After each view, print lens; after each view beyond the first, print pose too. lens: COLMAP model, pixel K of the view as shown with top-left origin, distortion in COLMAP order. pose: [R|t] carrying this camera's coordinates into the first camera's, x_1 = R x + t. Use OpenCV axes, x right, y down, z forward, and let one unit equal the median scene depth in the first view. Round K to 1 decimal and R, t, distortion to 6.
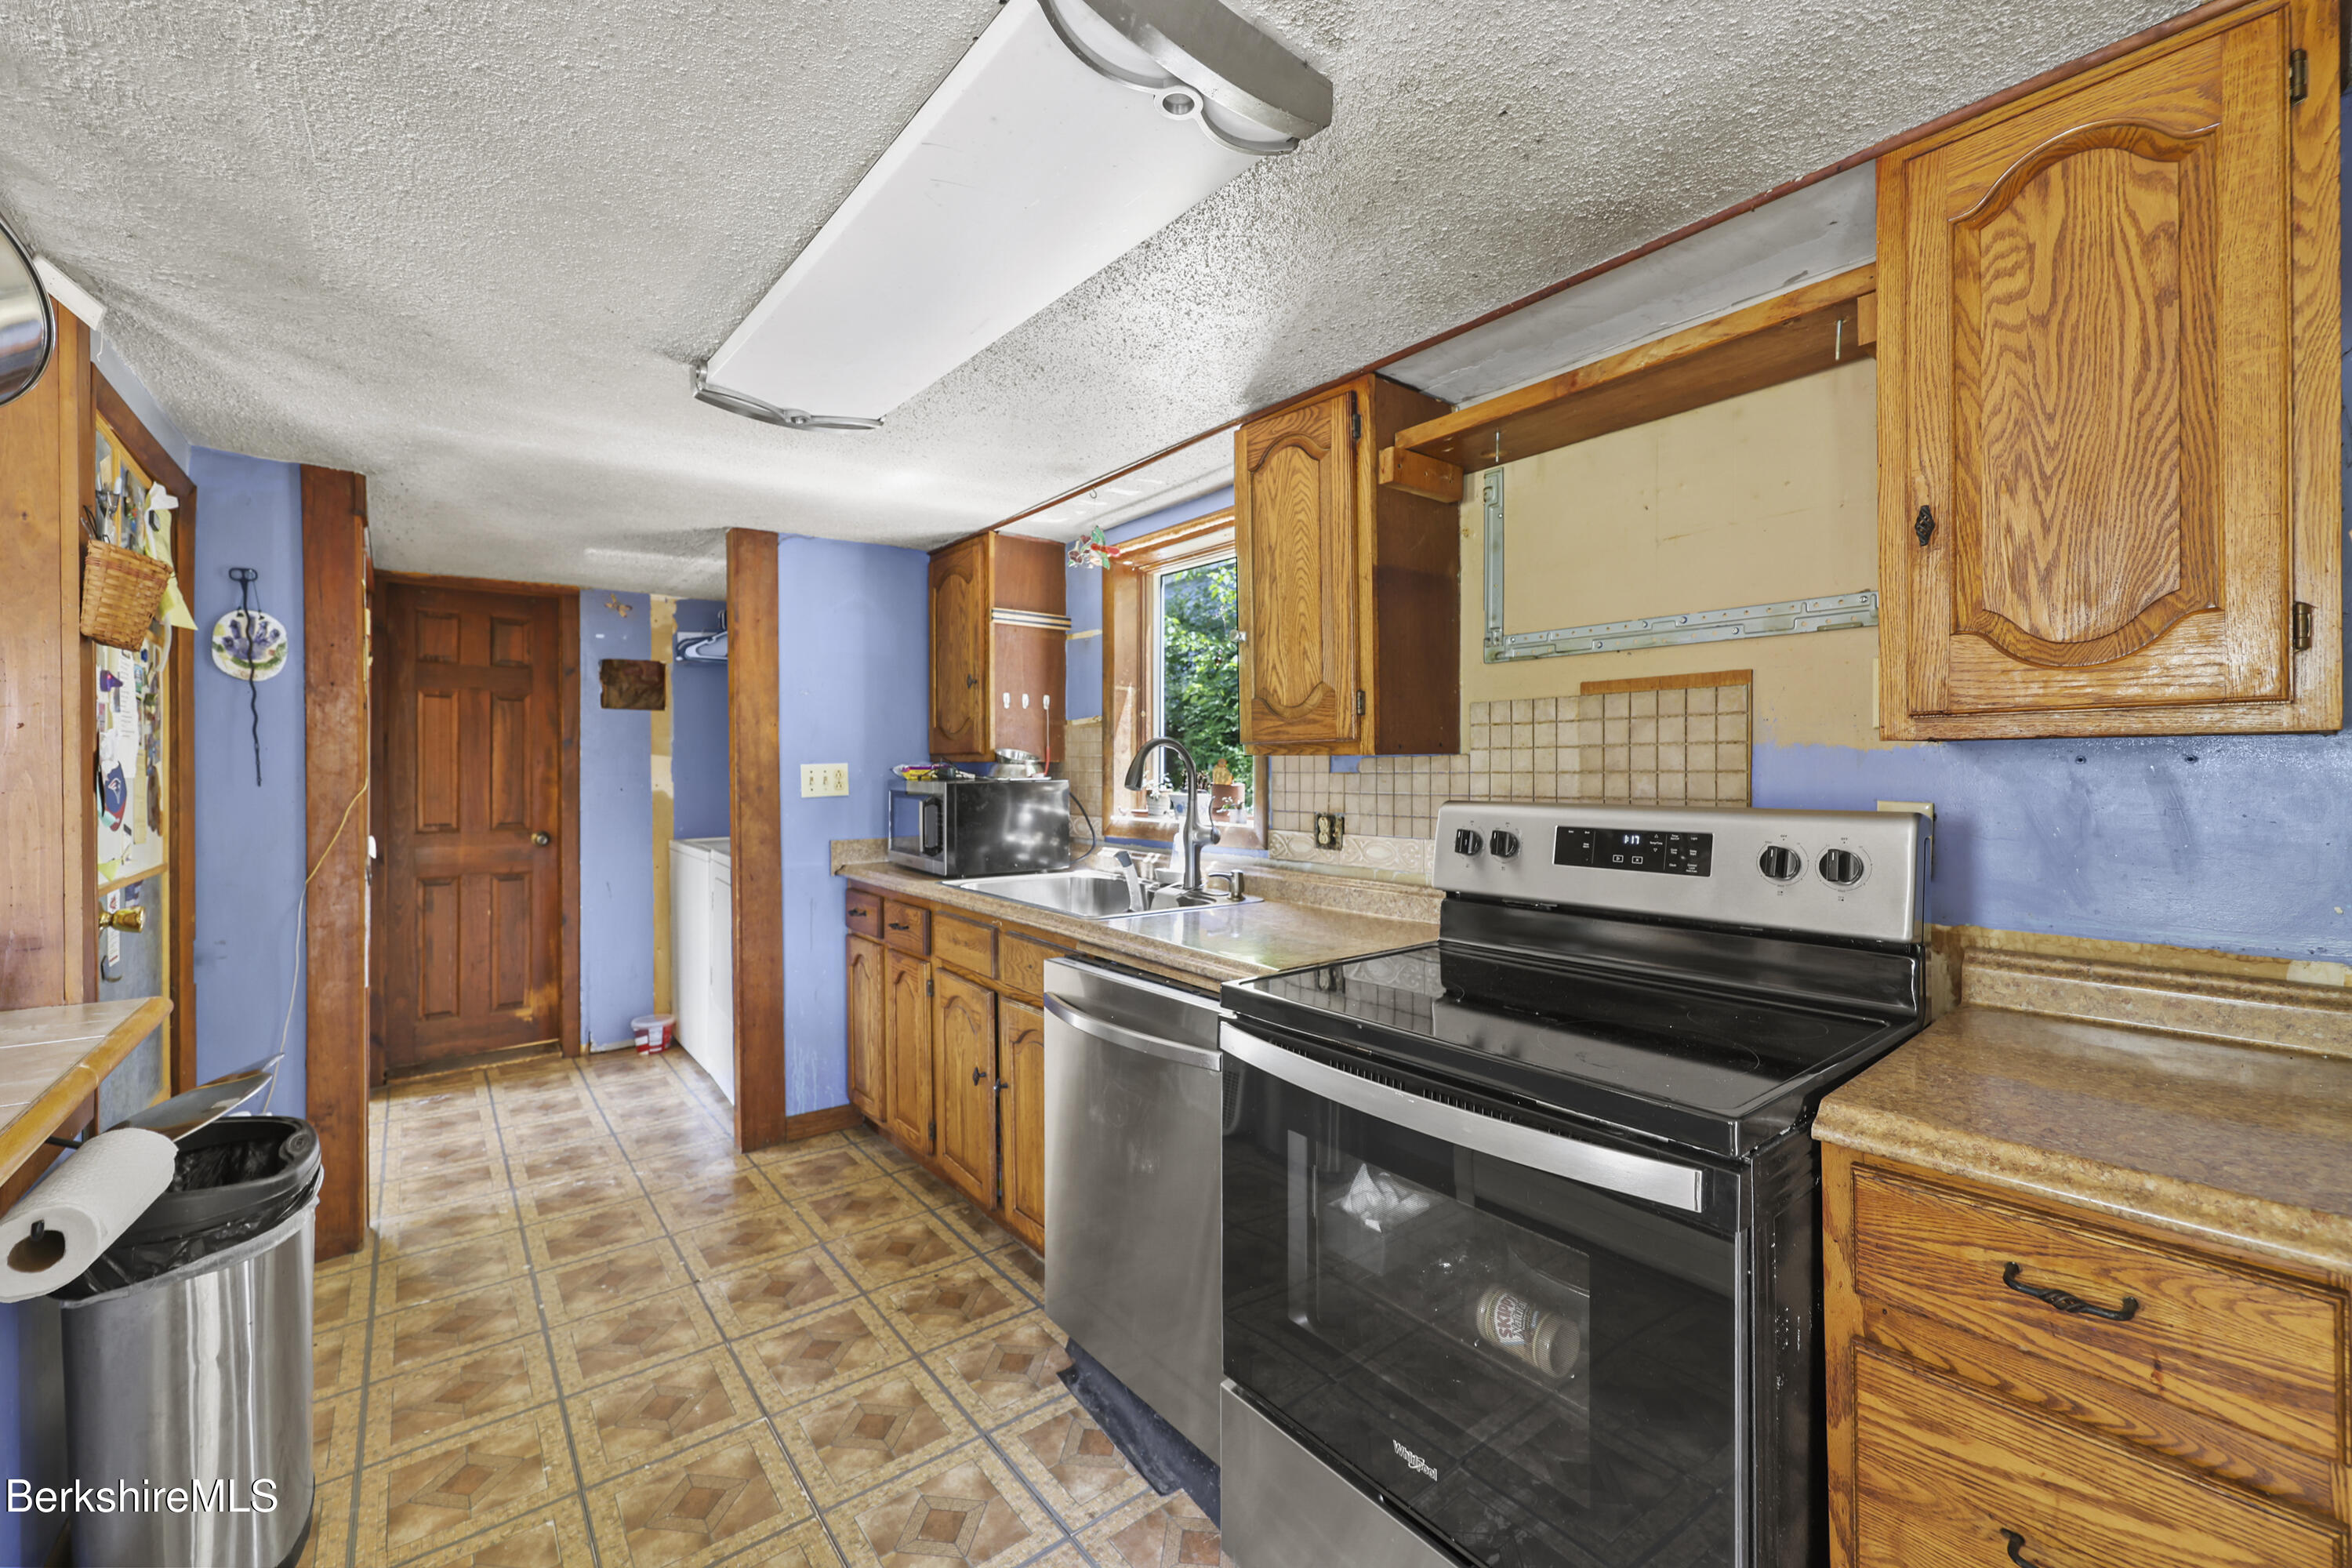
lens RADIAL K [[951.0, 0, 1174.8], [0, 951.0, 771.4], [0, 0, 1]] dist [0.000546, 0.000583]
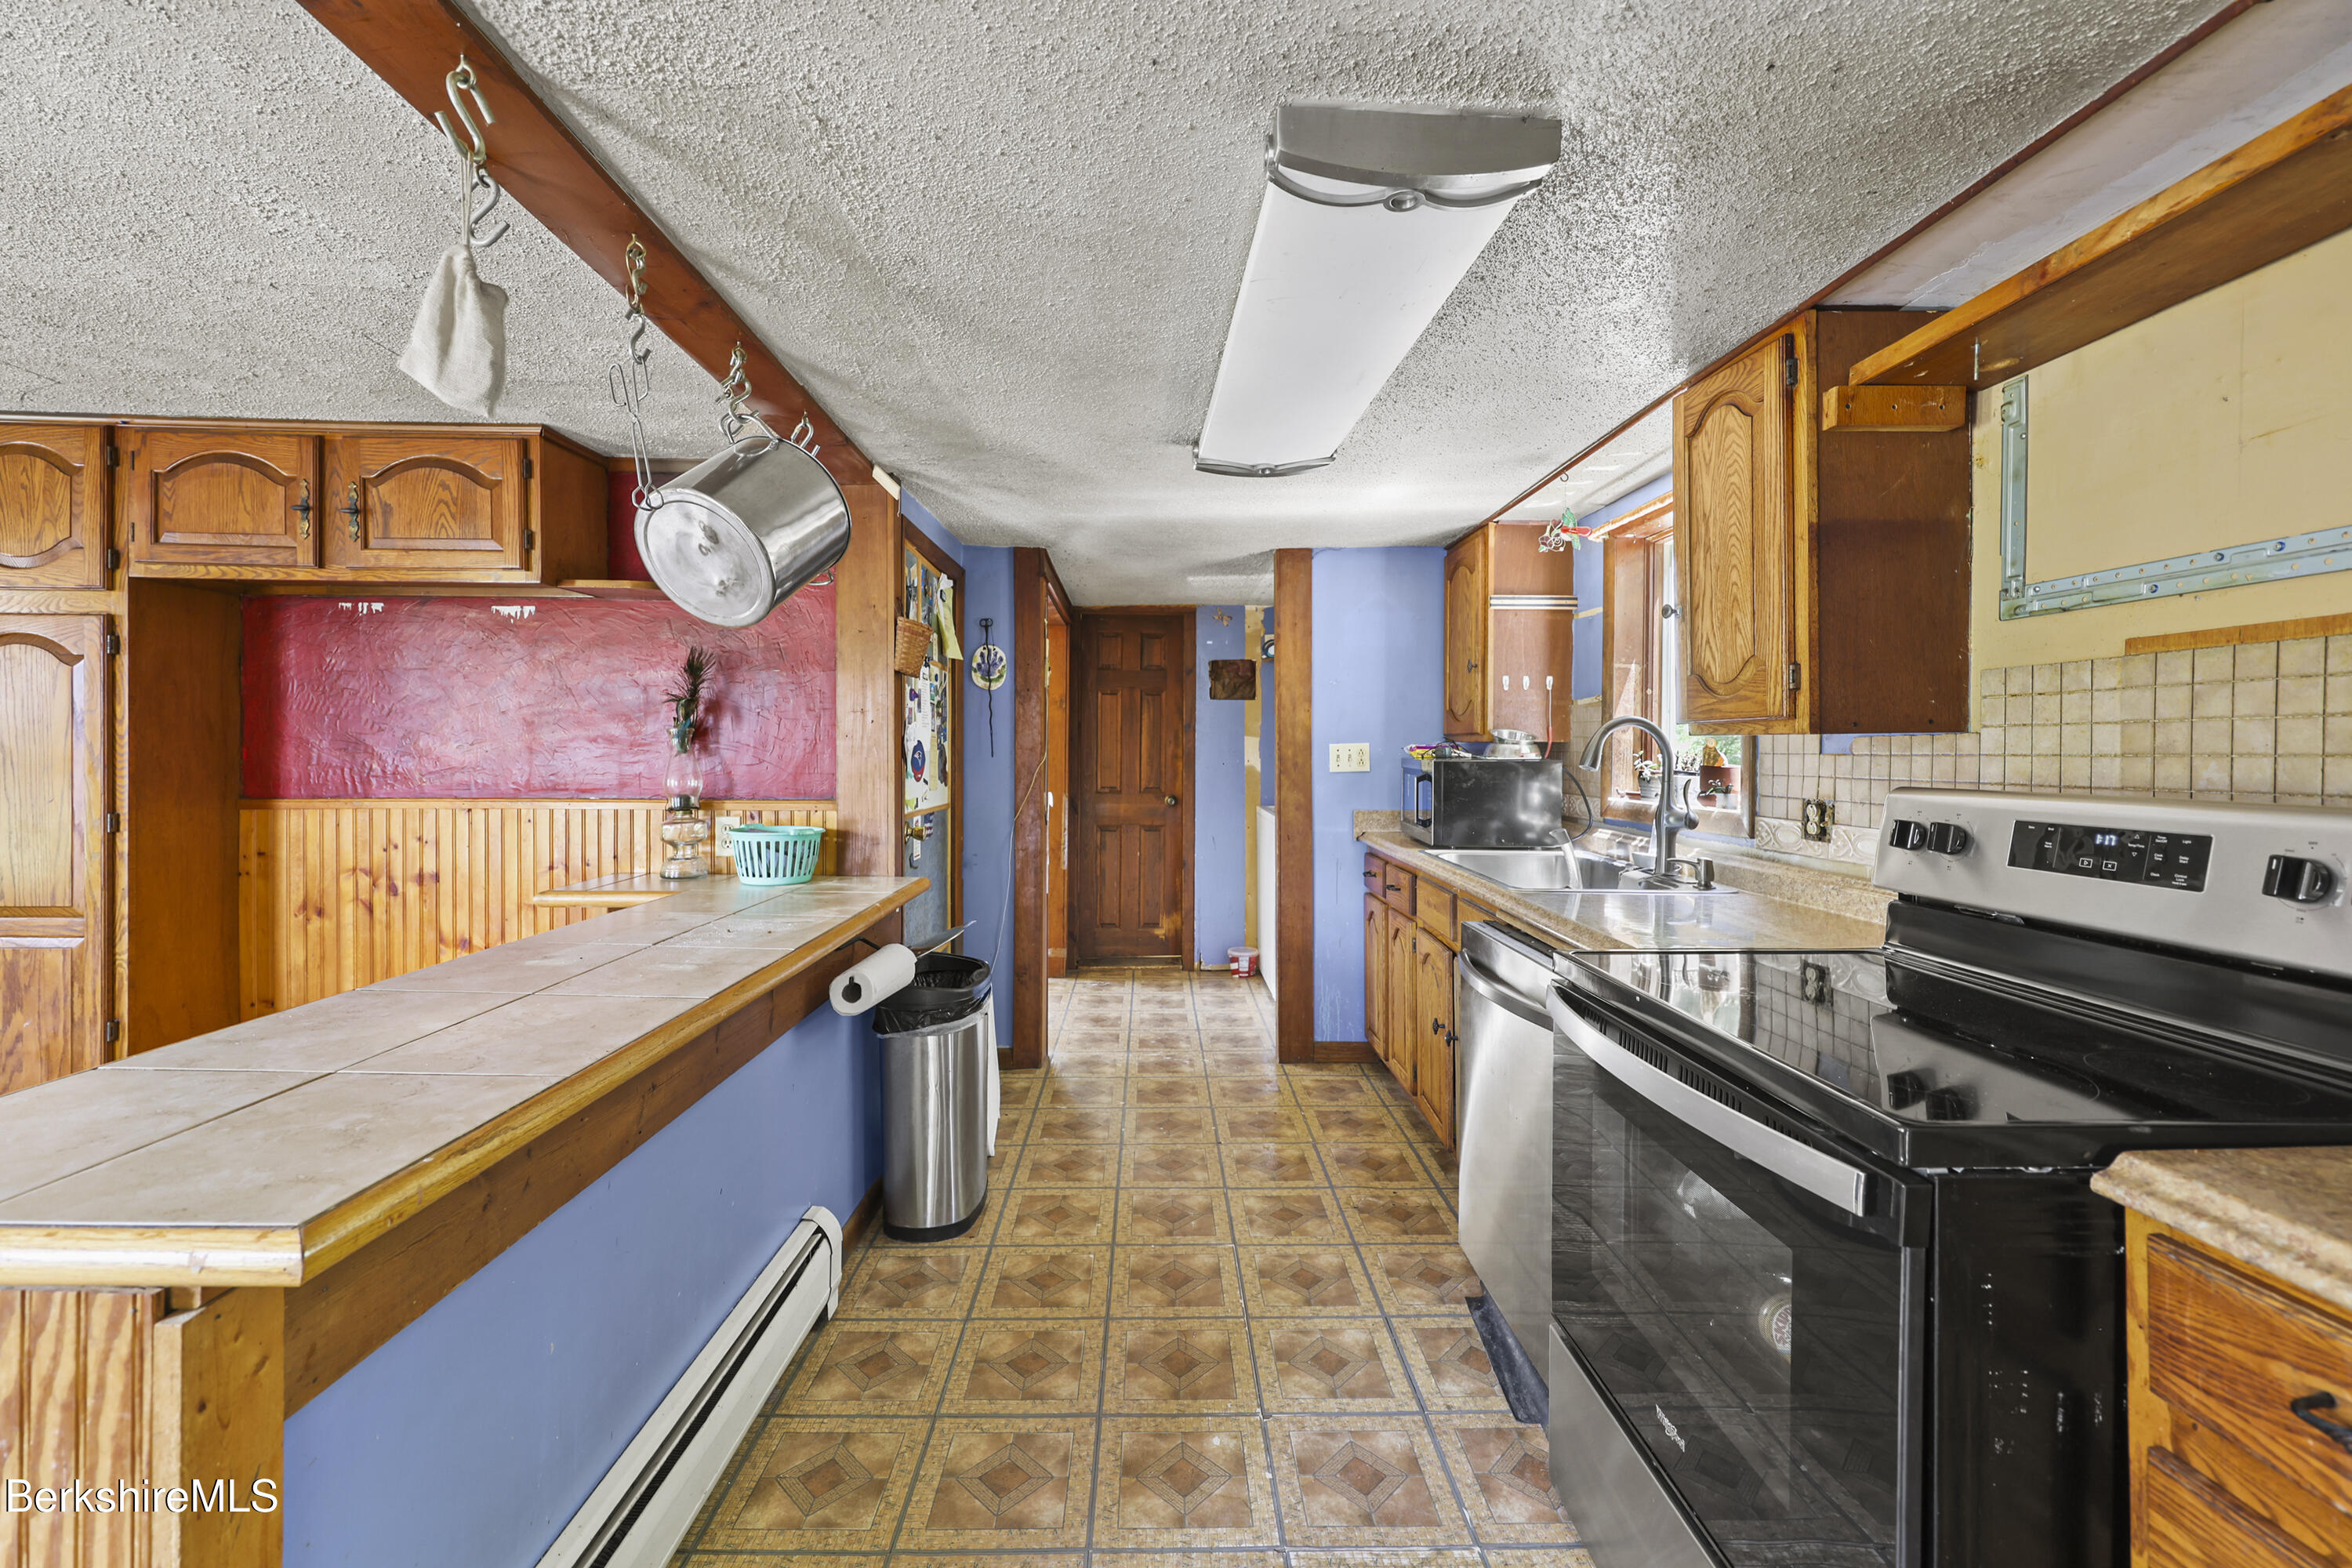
lens RADIAL K [[951.0, 0, 1174.4], [0, 951.0, 759.2], [0, 0, 1]] dist [0.000546, 0.000583]
pose [[0.796192, 0.011387, -0.604936, 0.266428], [-0.006512, 0.999926, 0.010252, 0.000990], [0.605009, -0.004223, 0.796208, -0.077820]]
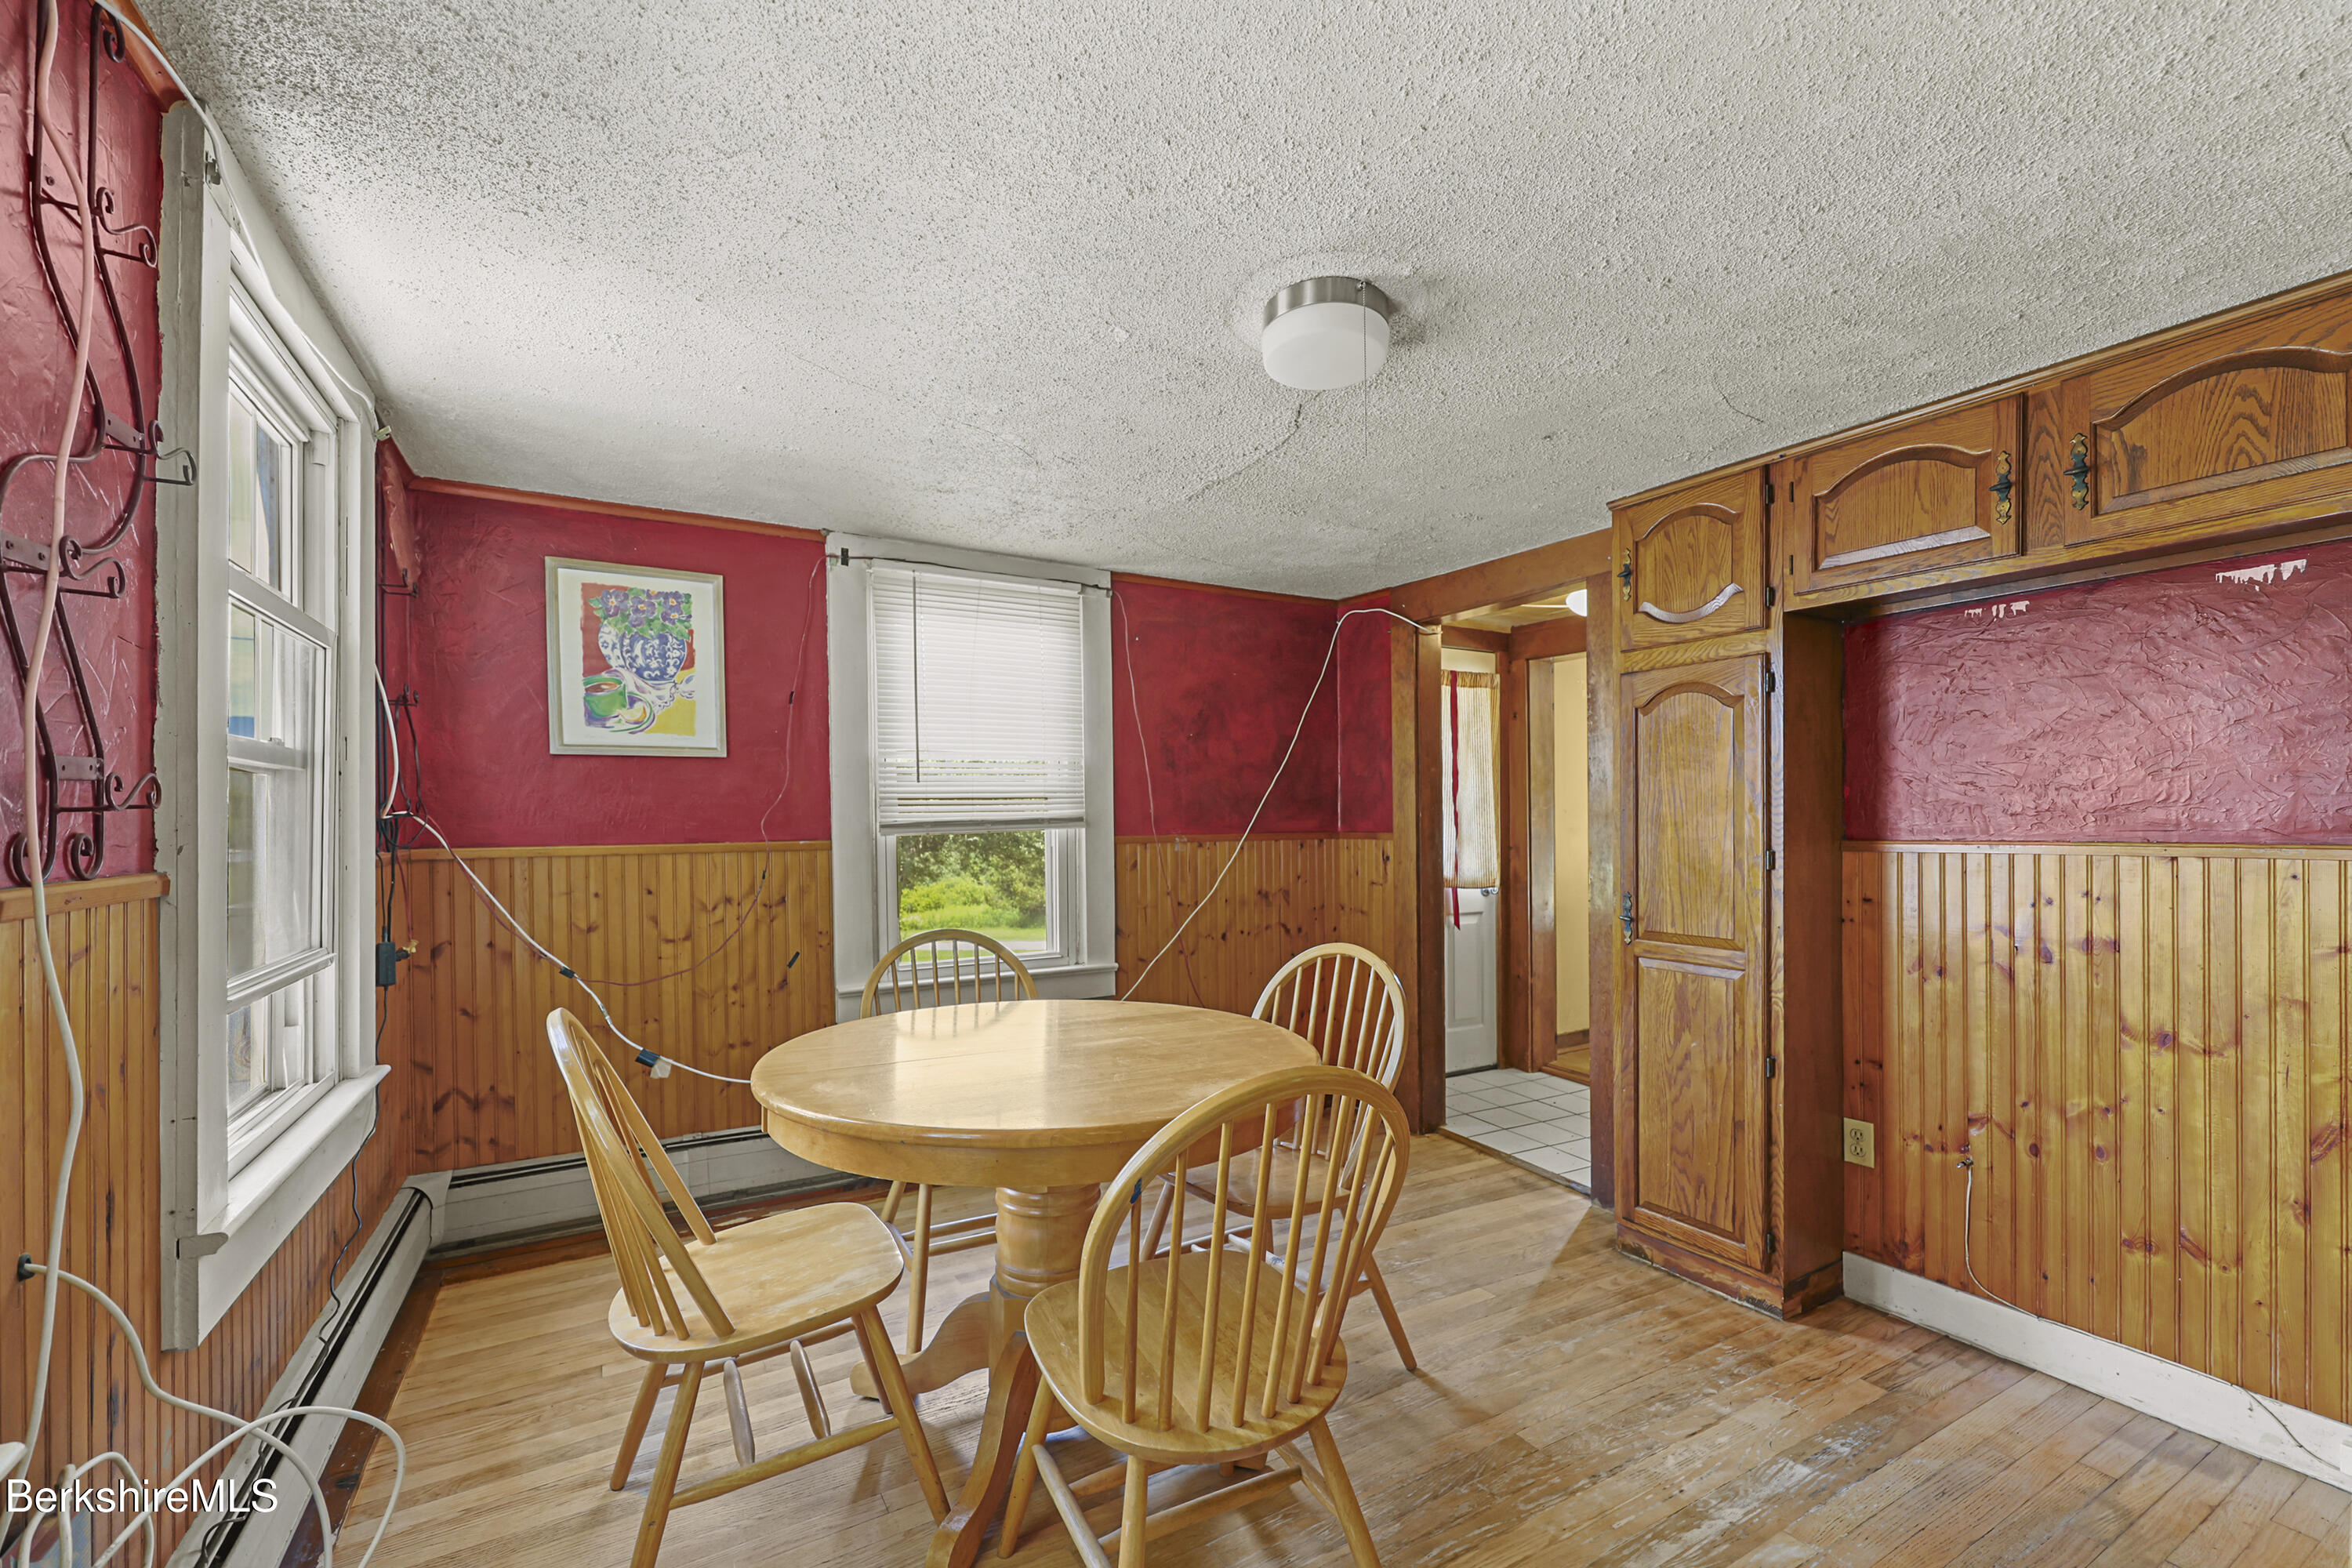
lens RADIAL K [[951.0, 0, 1182.7], [0, 951.0, 833.6], [0, 0, 1]] dist [0.000546, 0.000583]
pose [[-0.139283, 0.019436, -0.990062, -0.223697], [0.011554, 0.999771, 0.018001, 0.037606], [0.990185, -0.008932, -0.139476, -0.491211]]
